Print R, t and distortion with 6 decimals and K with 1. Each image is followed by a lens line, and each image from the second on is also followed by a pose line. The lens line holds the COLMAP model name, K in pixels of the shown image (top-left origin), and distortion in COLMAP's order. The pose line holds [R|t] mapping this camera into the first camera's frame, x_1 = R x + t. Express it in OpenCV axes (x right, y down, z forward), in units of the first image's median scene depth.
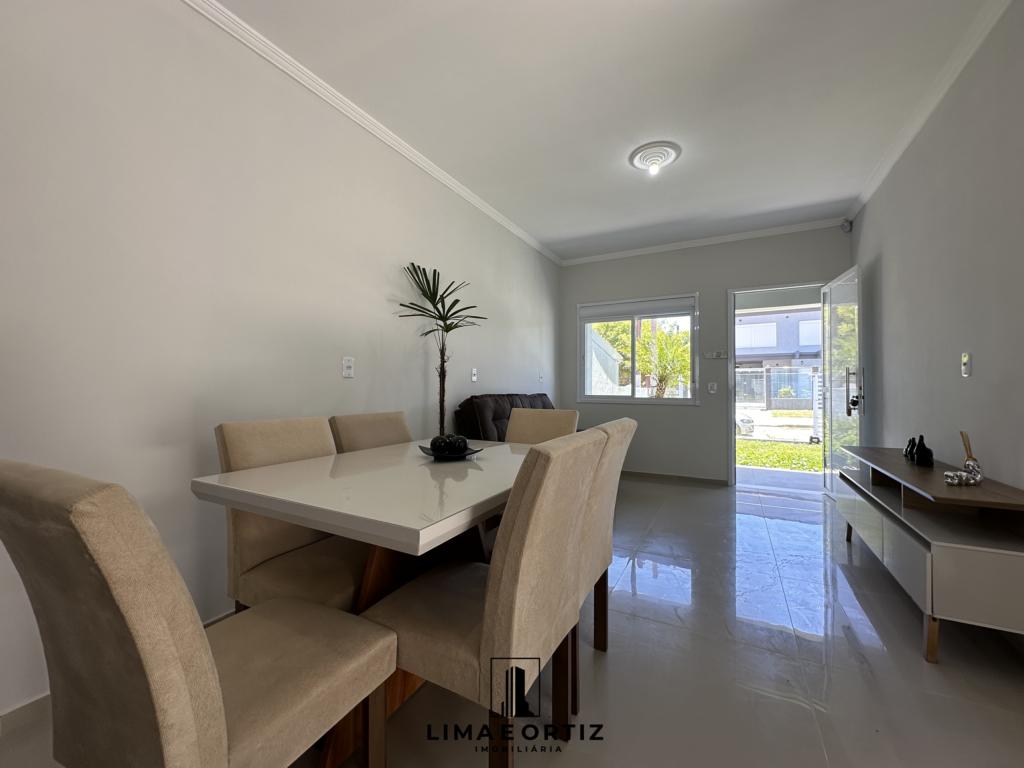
lens RADIAL K [[411.9, 0, 514.7], [0, 411.9, 385.0], [0, 0, 1]] dist [-0.001123, 0.000200]
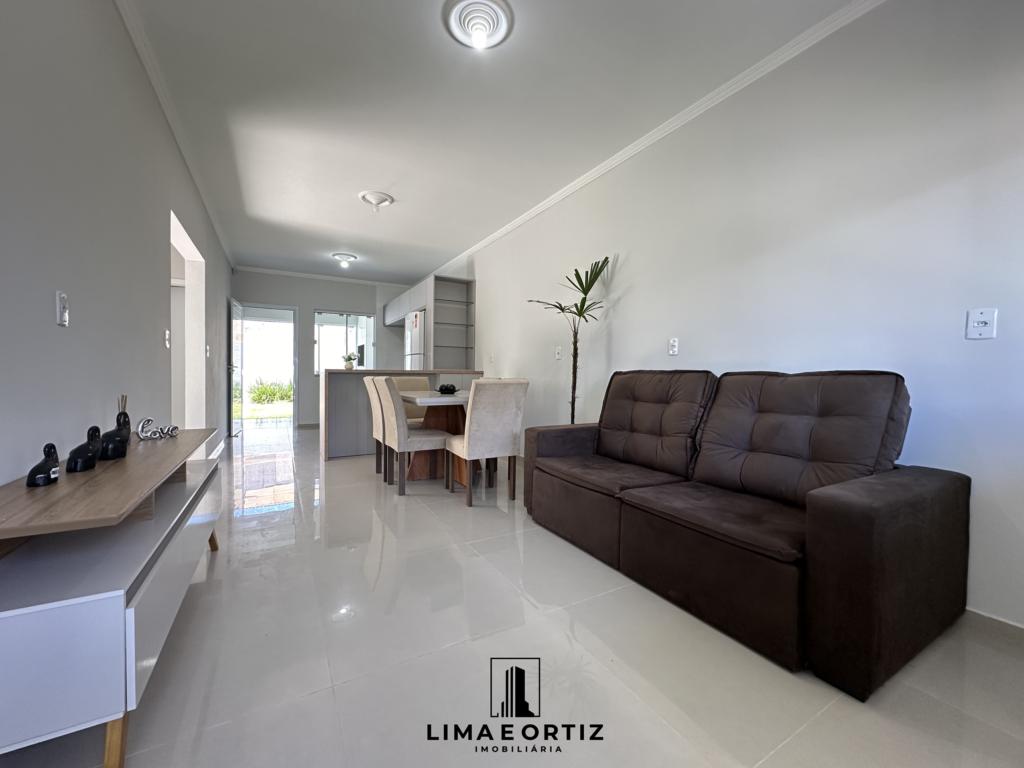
lens RADIAL K [[410.3, 0, 513.7], [0, 410.3, 381.4], [0, 0, 1]] dist [-0.002430, 0.000180]
pose [[-0.536692, 0.005057, -0.843763, 0.588945], [-0.007595, 0.999913, 0.010824, 0.029574], [0.843744, 0.012218, -0.536607, 0.939992]]
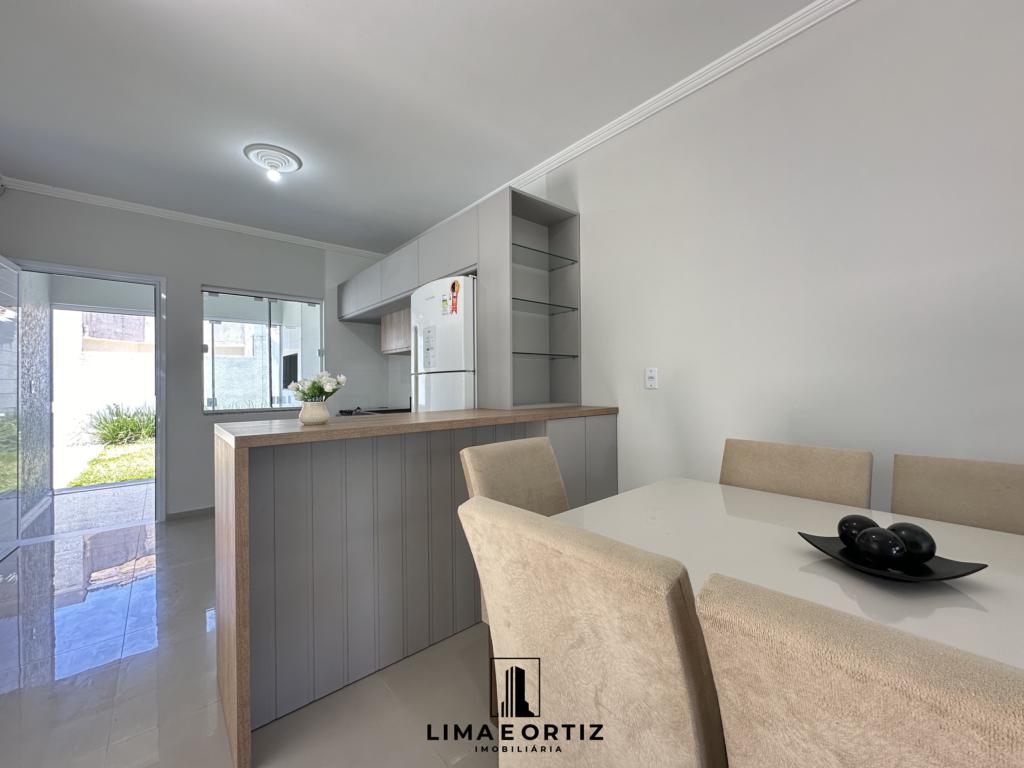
lens RADIAL K [[409.5, 0, 512.3], [0, 409.5, 382.9], [0, 0, 1]] dist [-0.001936, 0.000261]
pose [[-0.370321, -0.002154, -0.928901, 0.173182], [0.014280, 0.999866, -0.008011, -0.017798], [0.928794, -0.016232, -0.370240, 0.279751]]
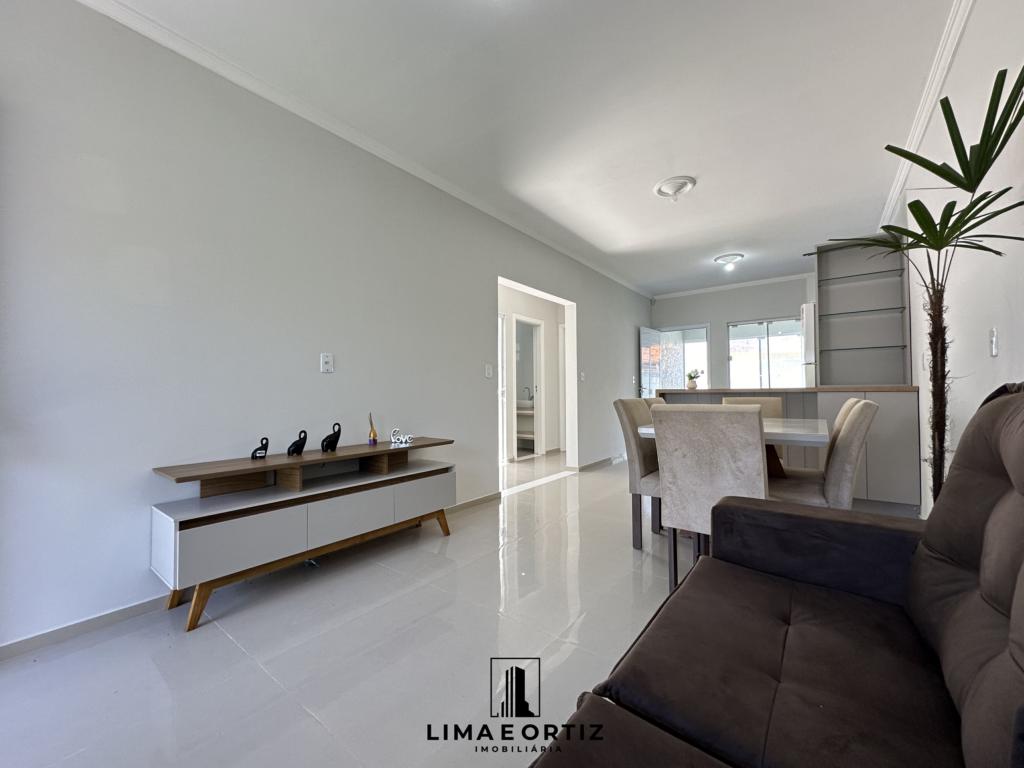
lens RADIAL K [[409.5, 0, 512.3], [0, 409.5, 382.9], [0, 0, 1]] dist [-0.001936, 0.000261]
pose [[-0.985918, 0.008130, 0.167033, 0.154532], [0.003564, 0.999612, -0.027616, 0.023552], [-0.167192, -0.026631, -0.985565, 0.985810]]
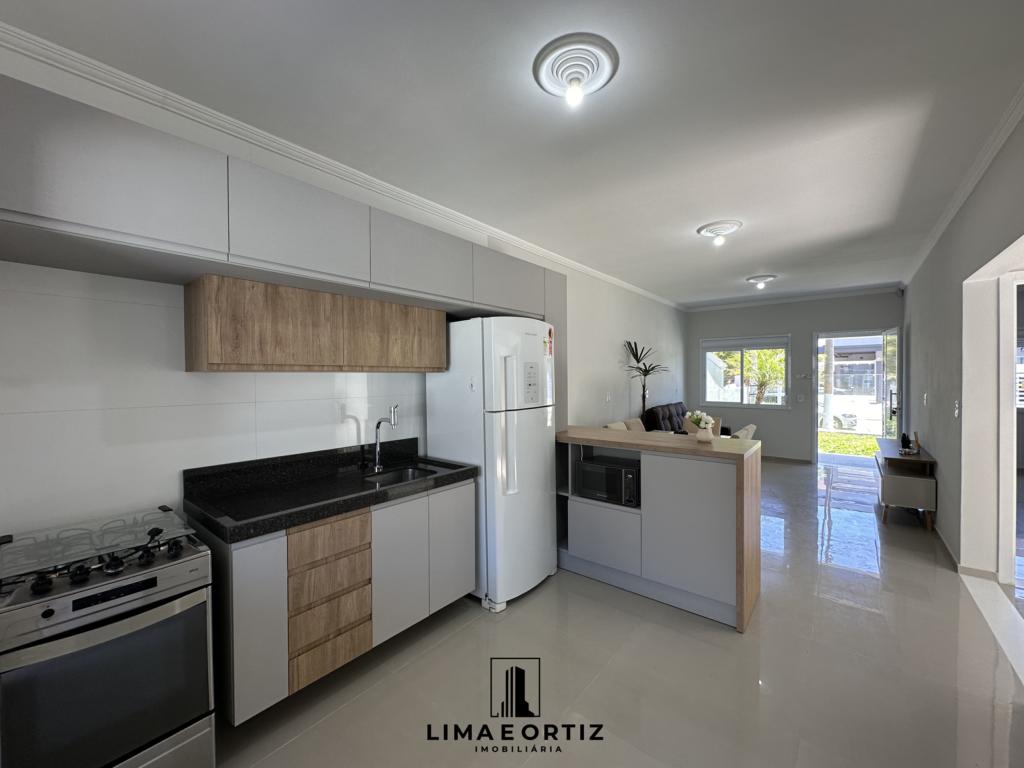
lens RADIAL K [[409.5, 0, 512.3], [0, 409.5, 382.9], [0, 0, 1]] dist [-0.001936, 0.000261]
pose [[0.980363, -0.005553, -0.197124, -0.257056], [0.009773, 0.999743, 0.020443, -0.090931], [0.196960, -0.021968, 0.980165, -0.670576]]
